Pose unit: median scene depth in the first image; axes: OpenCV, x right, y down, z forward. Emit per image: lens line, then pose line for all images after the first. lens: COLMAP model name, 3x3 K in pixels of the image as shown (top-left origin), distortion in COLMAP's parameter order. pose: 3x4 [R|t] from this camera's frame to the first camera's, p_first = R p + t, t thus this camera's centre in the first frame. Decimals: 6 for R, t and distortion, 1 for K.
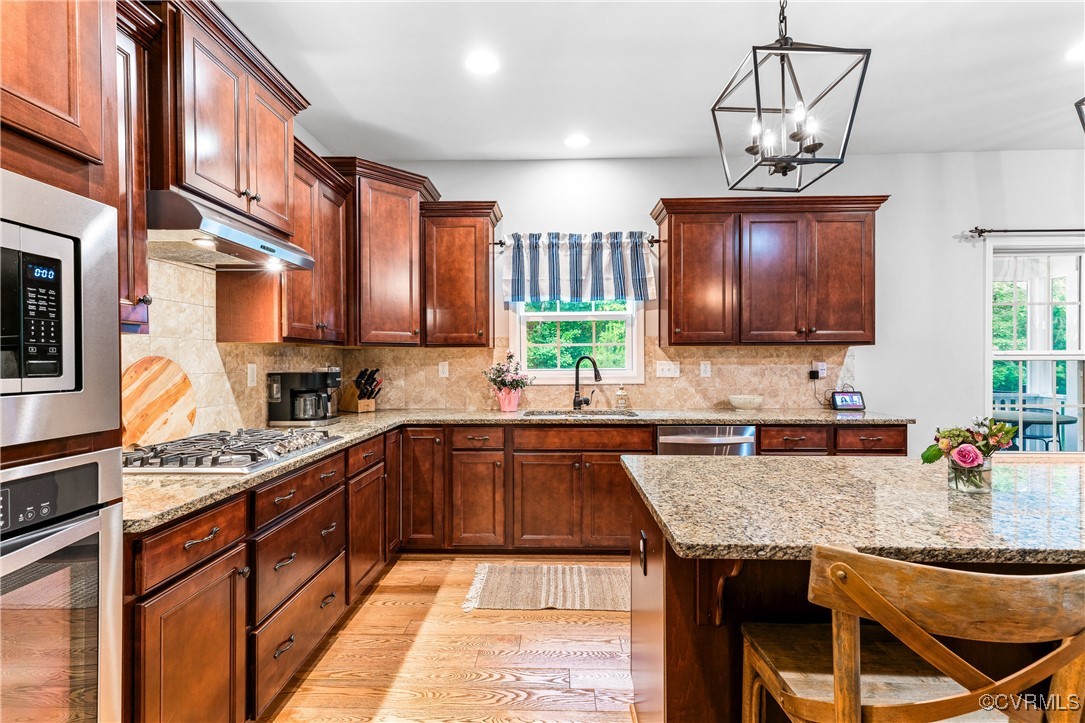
lens RADIAL K [[524.1, 0, 542.4], [0, 524.1, 361.7], [0, 0, 1]] dist [0.000186, -0.000011]
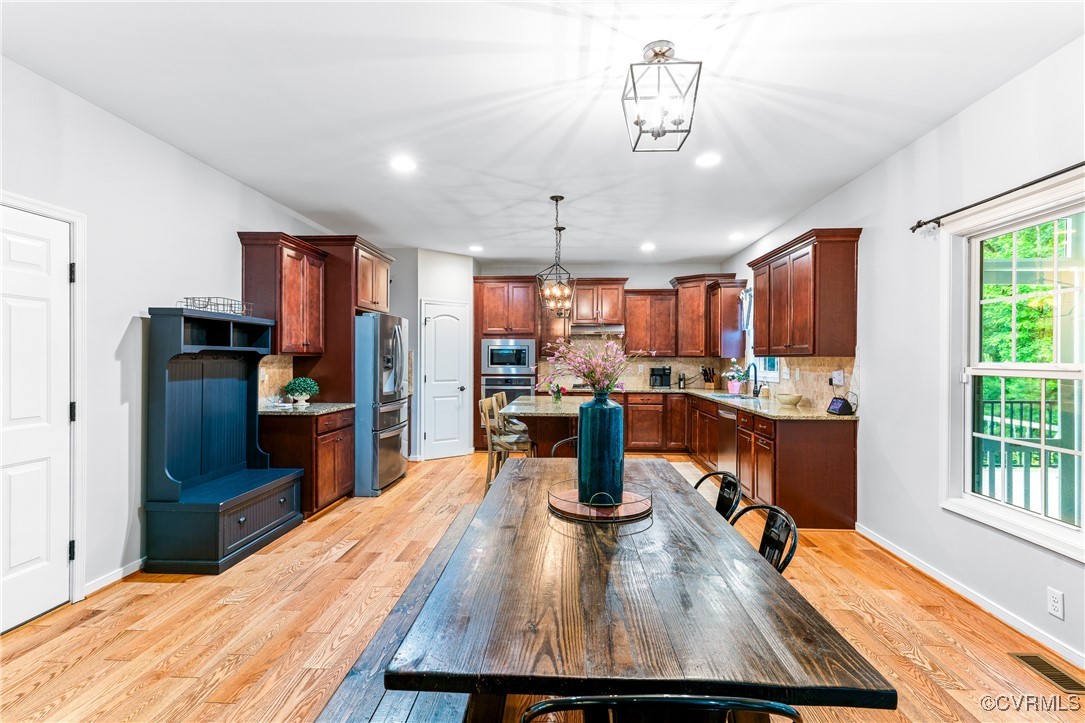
lens RADIAL K [[524.1, 0, 542.5], [0, 524.1, 359.4], [0, 0, 1]] dist [0.000186, -0.000011]
pose [[-0.026131, 0.003429, -0.999653, 1.686516], [-0.008385, 0.999958, 0.003649, -0.023729], [0.999623, 0.008478, -0.026101, 0.391981]]
